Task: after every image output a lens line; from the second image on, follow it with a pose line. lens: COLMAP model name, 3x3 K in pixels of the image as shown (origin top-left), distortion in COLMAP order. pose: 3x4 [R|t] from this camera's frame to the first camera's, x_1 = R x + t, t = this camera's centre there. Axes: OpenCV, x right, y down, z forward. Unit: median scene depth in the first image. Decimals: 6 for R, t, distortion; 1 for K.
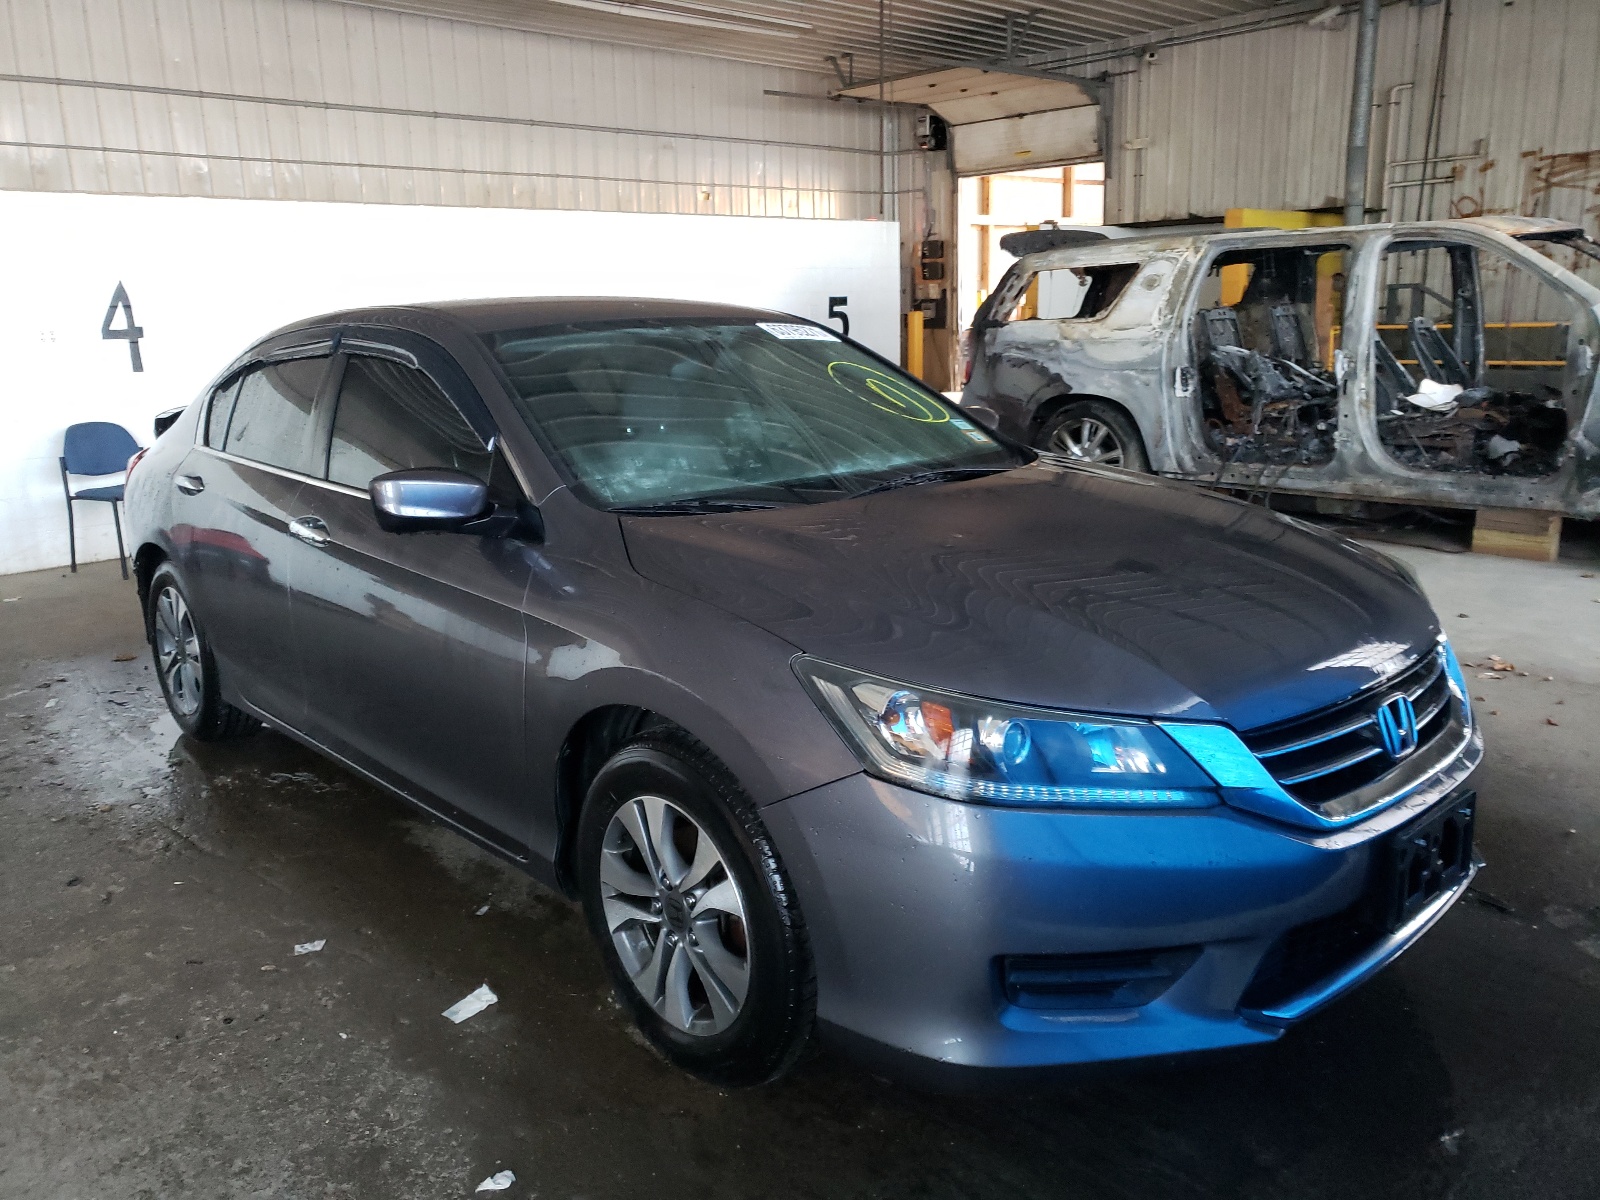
lens RADIAL K [[1223.8, 0, 800.0], [0, 1223.8, 600.0], [0, 0, 1]] dist [-0.000882, -0.000816]
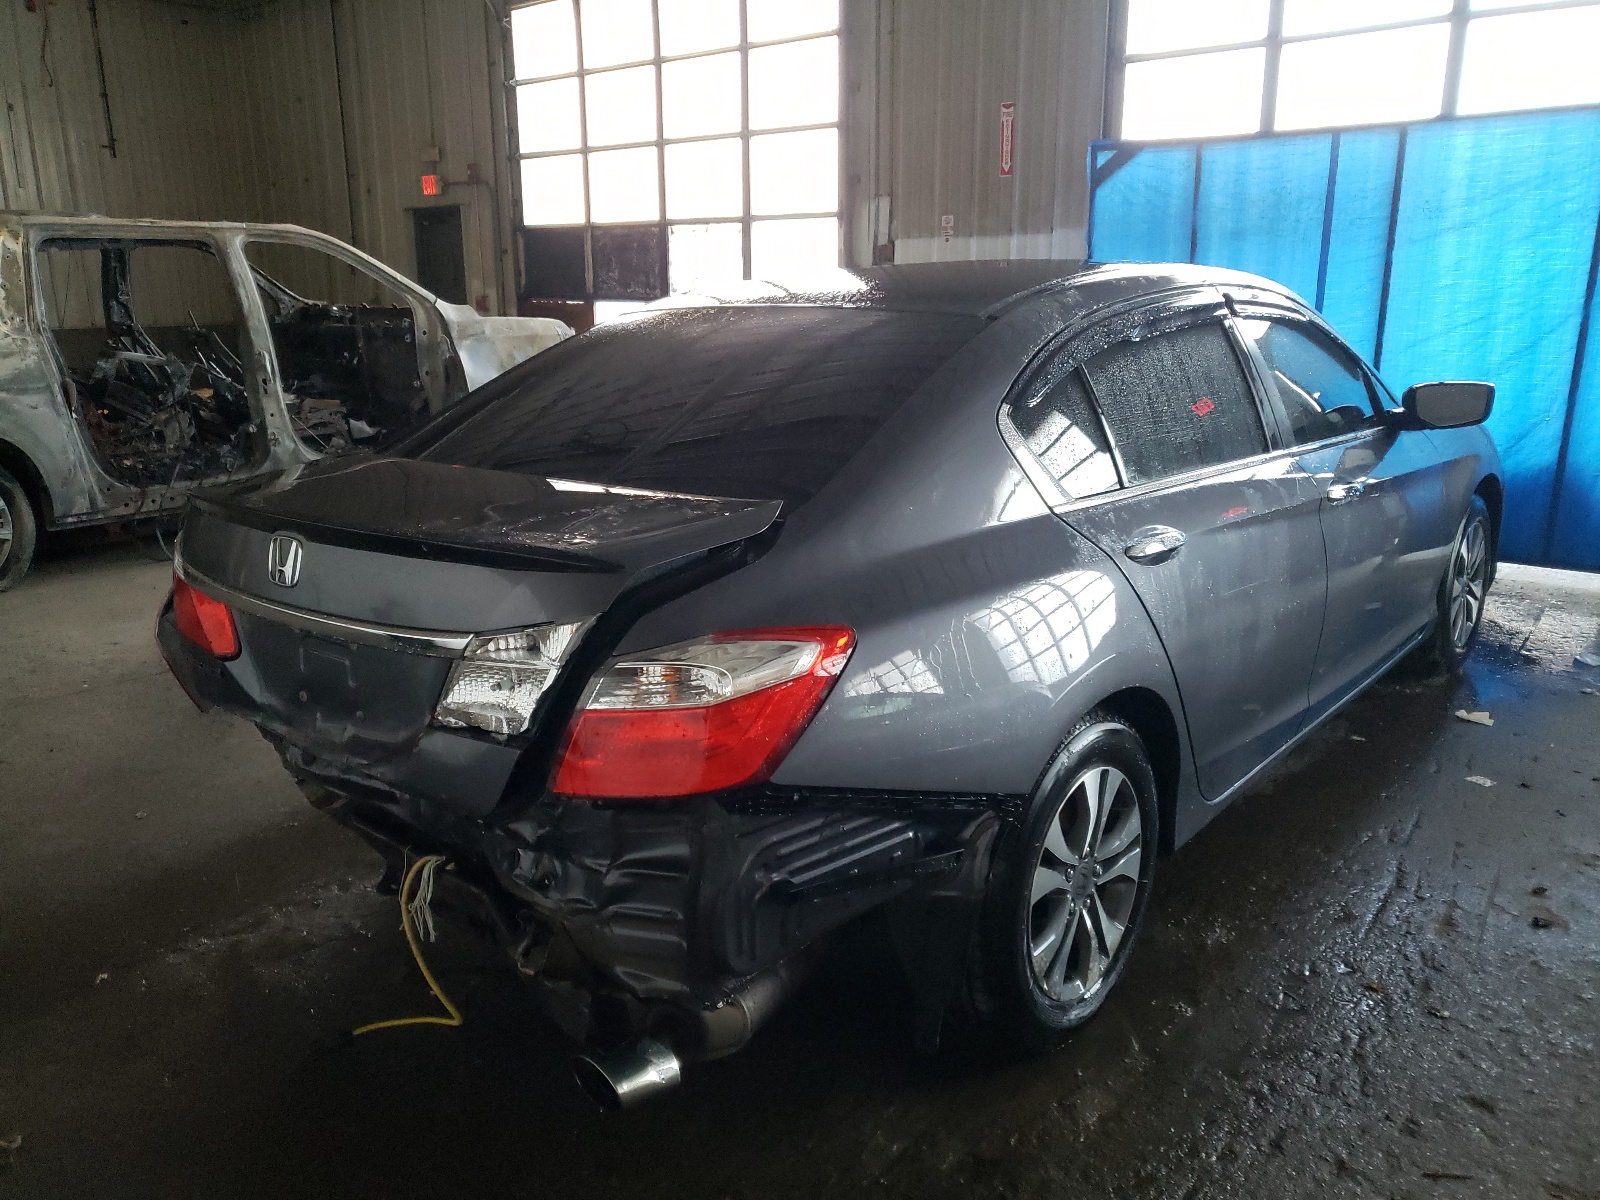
lens RADIAL K [[1223.8, 0, 800.0], [0, 1223.8, 600.0], [0, 0, 1]] dist [-0.000882, -0.000816]
pose [[-0.154646, -0.221879, 0.962733, -0.558582], [0.246850, 0.934871, 0.255110, -0.143155], [-0.956634, 0.277103, -0.089804, 0.655623]]
